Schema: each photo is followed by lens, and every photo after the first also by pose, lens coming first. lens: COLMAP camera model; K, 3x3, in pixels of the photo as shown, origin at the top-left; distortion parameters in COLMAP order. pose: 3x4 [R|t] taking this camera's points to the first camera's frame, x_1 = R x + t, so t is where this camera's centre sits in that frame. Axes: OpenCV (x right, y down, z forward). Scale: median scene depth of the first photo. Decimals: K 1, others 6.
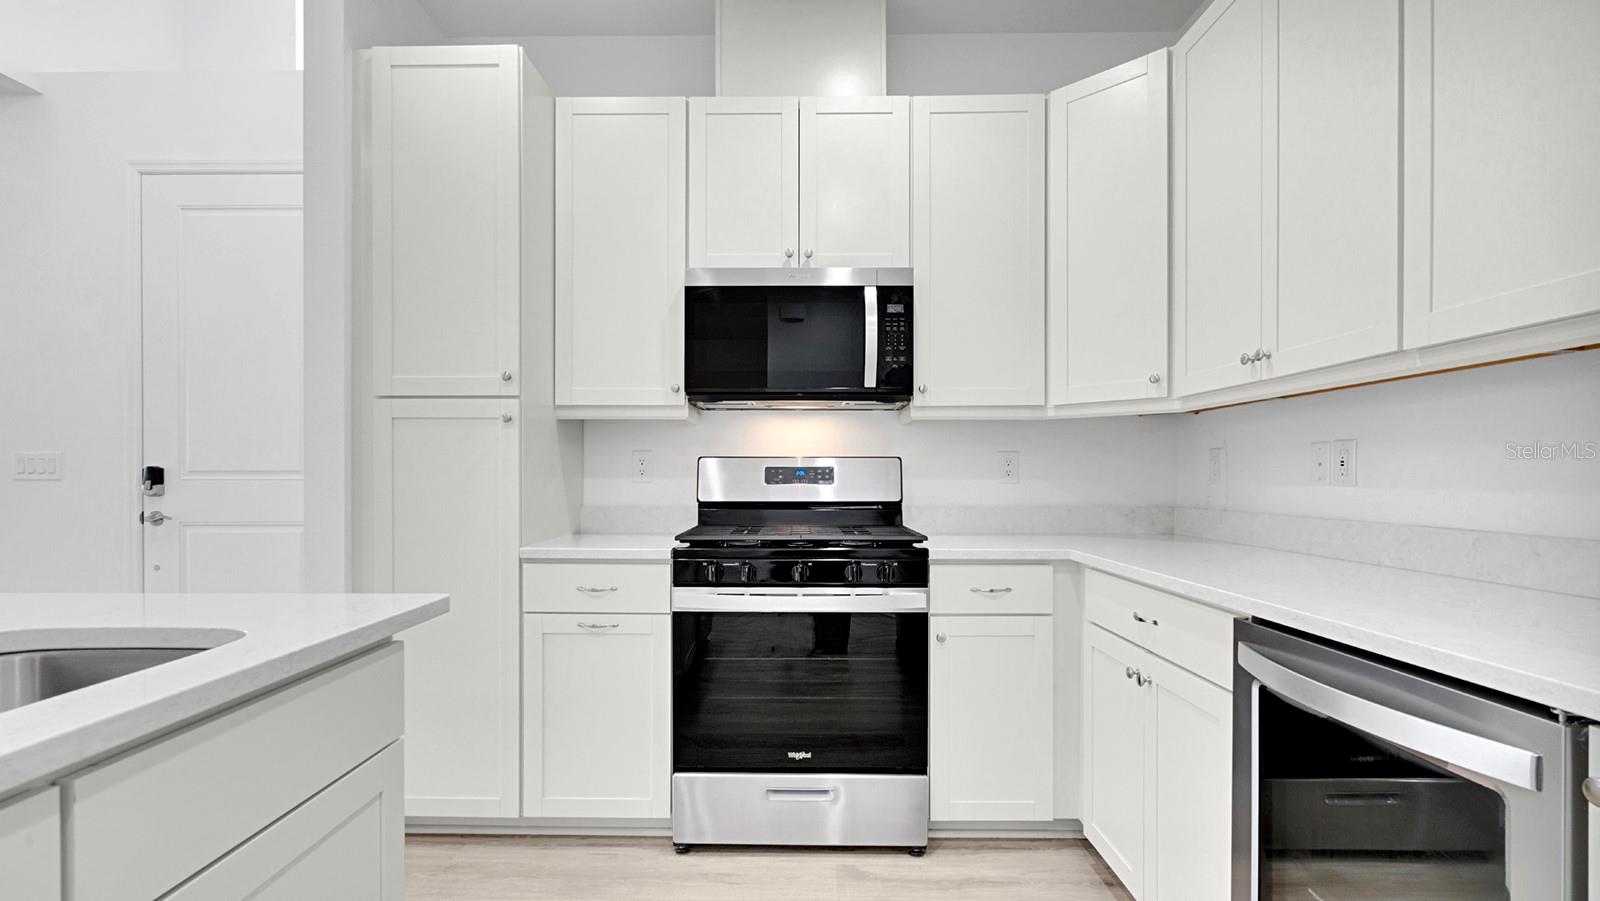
lens RADIAL K [[746.9, 0, 793.4], [0, 746.9, 472.9], [0, 0, 1]] dist [-0.000764, 0.000233]
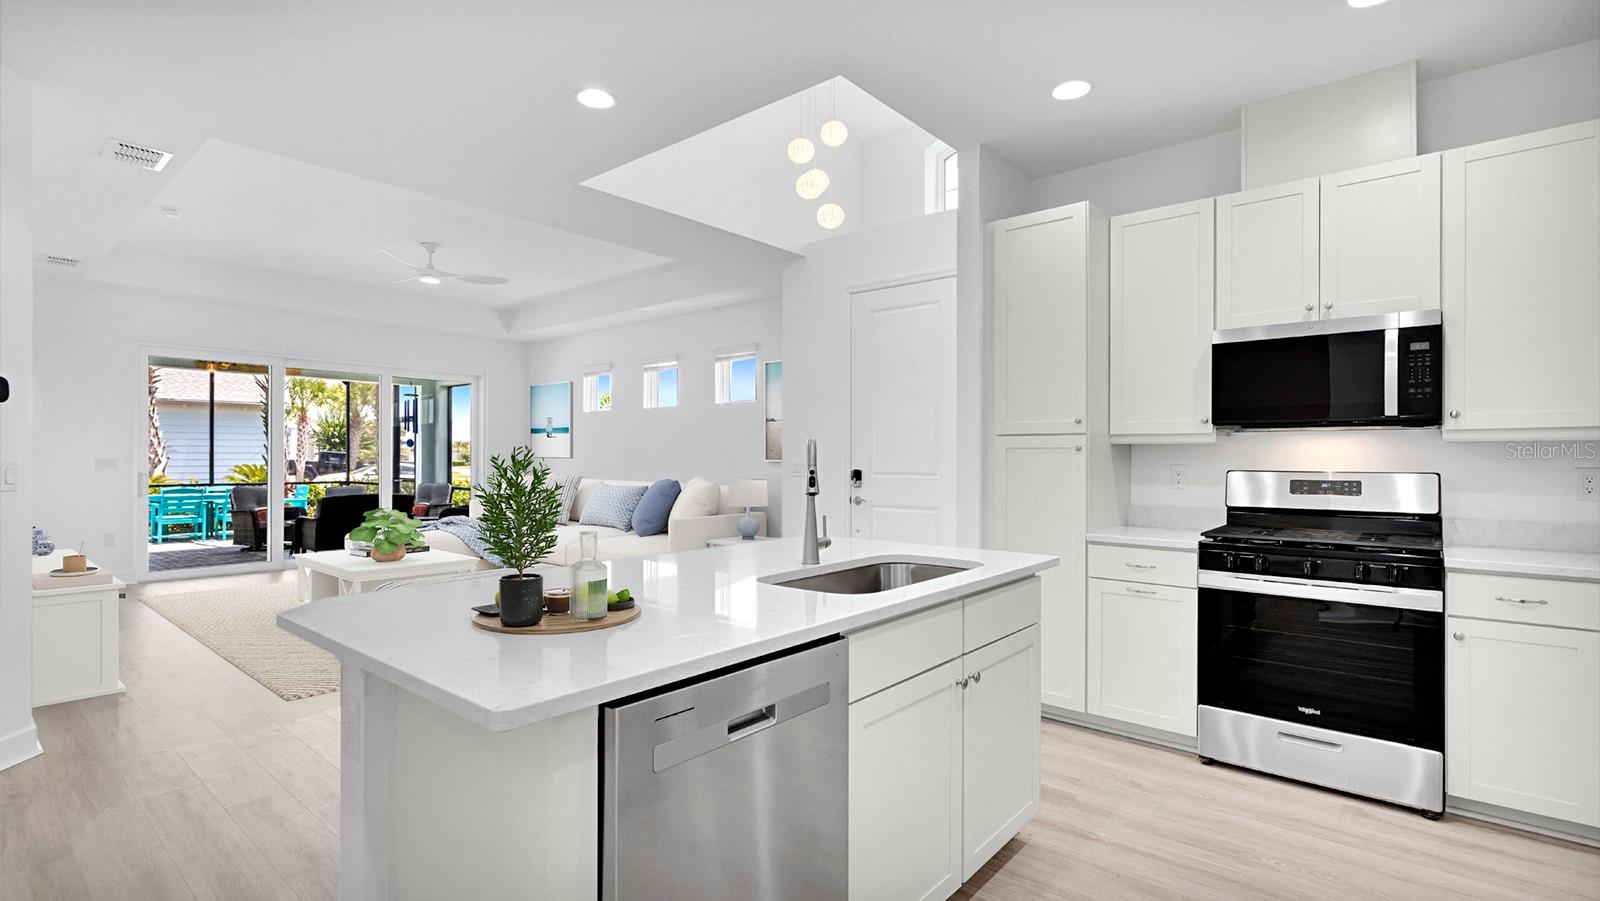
lens RADIAL K [[748.1, 0, 793.6], [0, 748.1, 461.8], [0, 0, 1]] dist [-0.000480, 0.000408]
pose [[0.768395, 0.005252, -0.639954, 0.134376], [-0.000270, 0.999969, 0.007883, -0.052487], [0.639975, -0.005884, 0.768373, -0.496790]]
